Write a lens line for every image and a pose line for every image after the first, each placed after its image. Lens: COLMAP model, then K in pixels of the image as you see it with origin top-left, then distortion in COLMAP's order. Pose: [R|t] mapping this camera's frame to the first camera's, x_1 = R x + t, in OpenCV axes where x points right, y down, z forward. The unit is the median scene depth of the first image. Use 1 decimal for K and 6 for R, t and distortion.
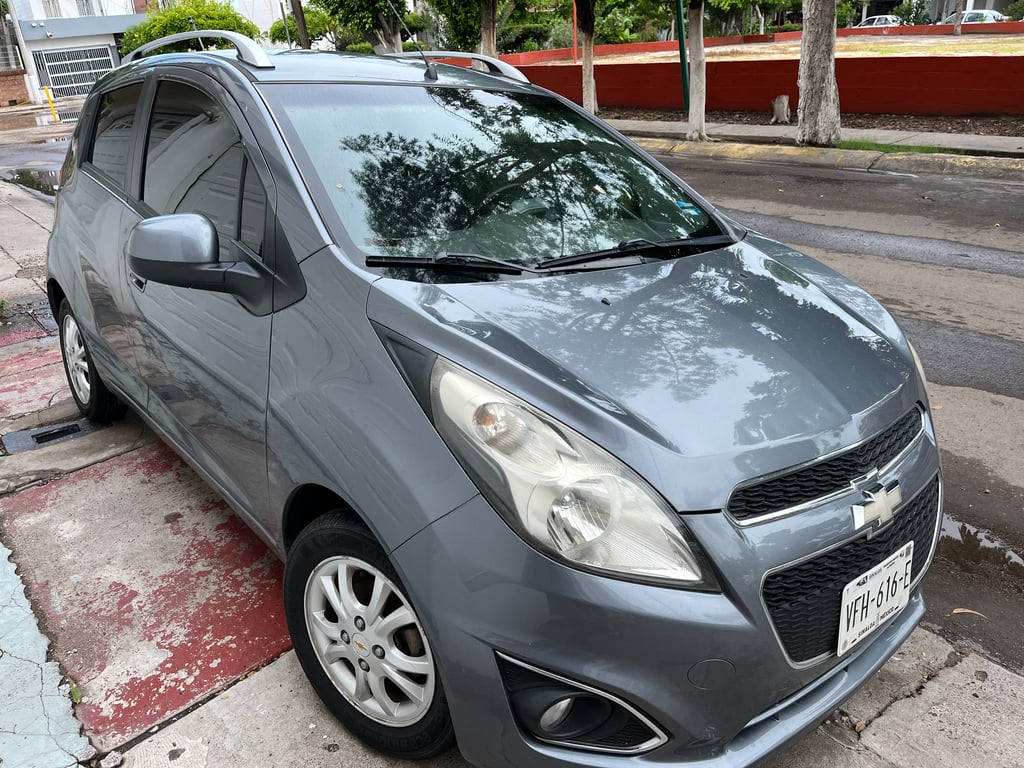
lens RADIAL K [[765.5, 0, 497.5], [0, 765.5, 381.8], [0, 0, 1]] dist [0.073620, -0.104070]
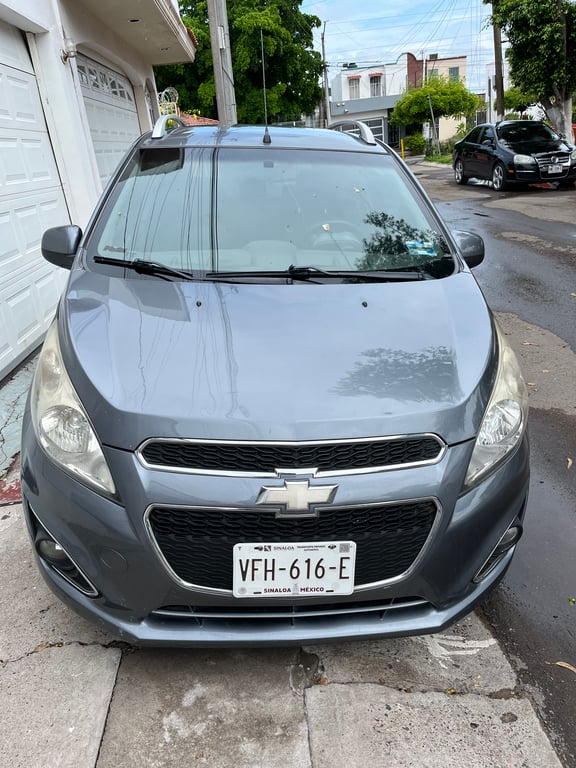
lens RADIAL K [[575.5, 0, 284.1], [0, 575.5, 385.1], [0, 0, 1]] dist [0.077179, -0.110425]
pose [[0.816241, 0.207645, -0.539106, 0.712821], [-0.192679, 0.977590, 0.084805, -0.065299], [0.544634, 0.034654, 0.837958, 0.165339]]
